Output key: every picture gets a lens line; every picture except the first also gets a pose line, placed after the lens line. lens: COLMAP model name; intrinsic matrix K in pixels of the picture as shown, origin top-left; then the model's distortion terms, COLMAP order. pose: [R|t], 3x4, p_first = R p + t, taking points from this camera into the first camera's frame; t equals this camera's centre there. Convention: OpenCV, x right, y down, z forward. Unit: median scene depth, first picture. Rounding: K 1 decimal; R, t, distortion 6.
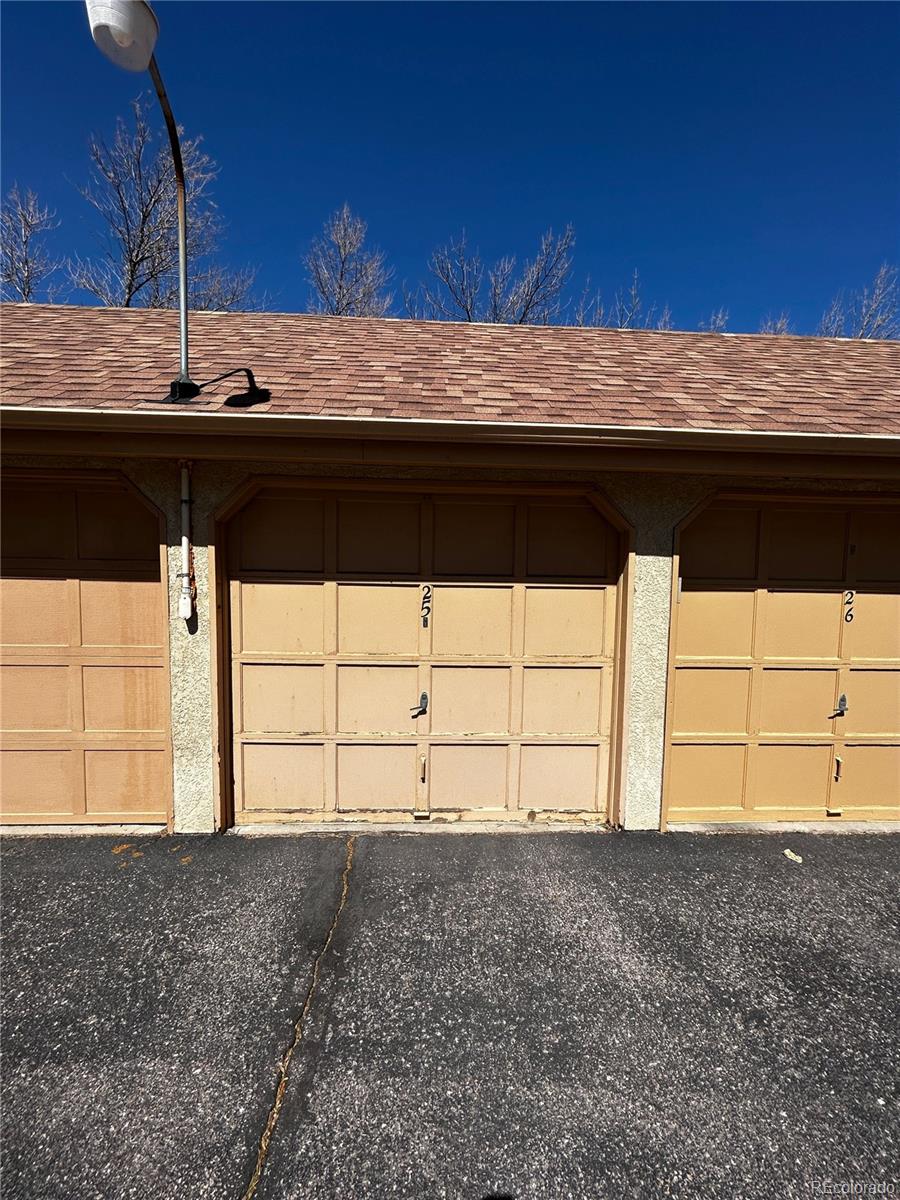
lens RADIAL K [[485.8, 0, 453.2], [0, 485.8, 599.4], [0, 0, 1]] dist [0.001364, 0.000190]
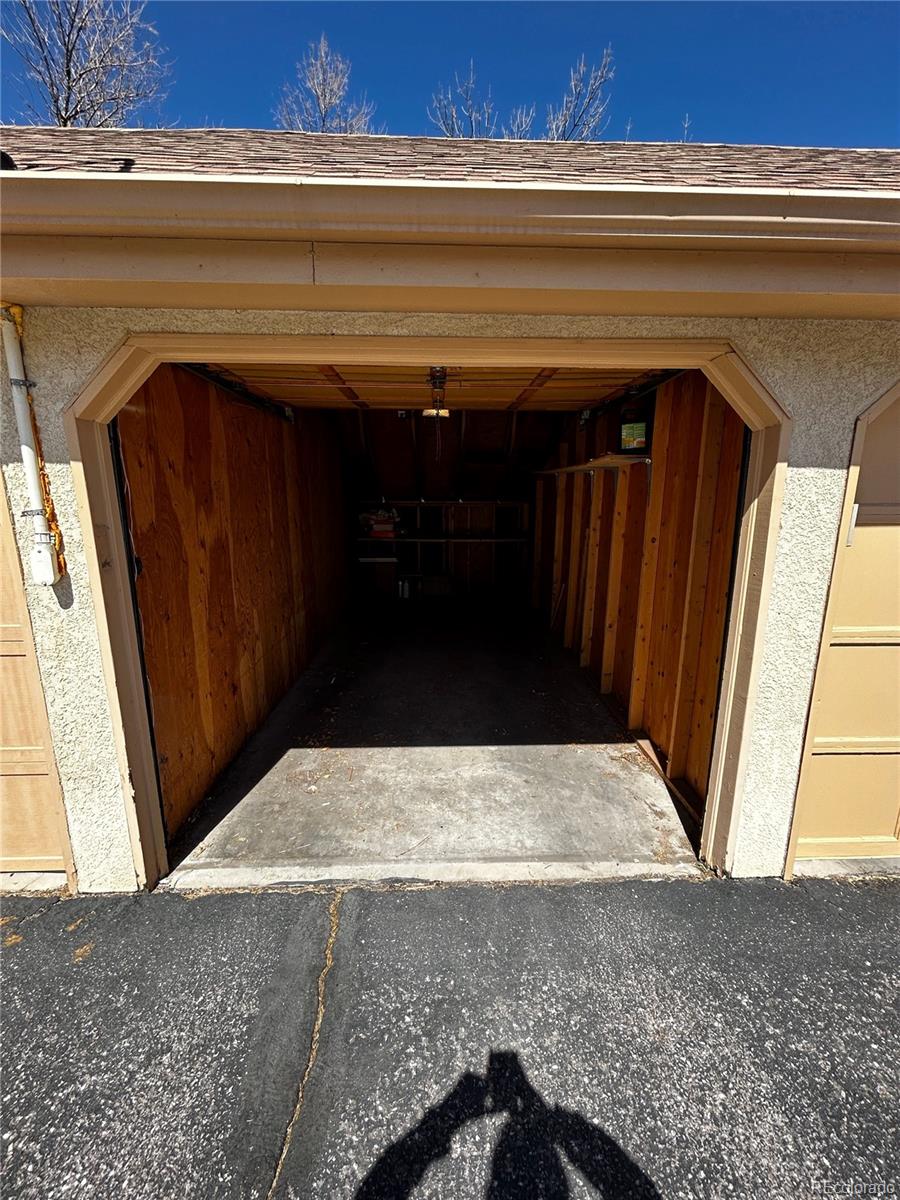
lens RADIAL K [[485.8, 0, 453.2], [0, 485.8, 599.4], [0, 0, 1]] dist [0.001364, 0.000190]
pose [[0.999797, -0.012418, -0.015894, -0.028373], [0.014497, 0.990293, 0.138234, -0.019103], [0.014023, -0.138436, 0.990272, 0.388745]]
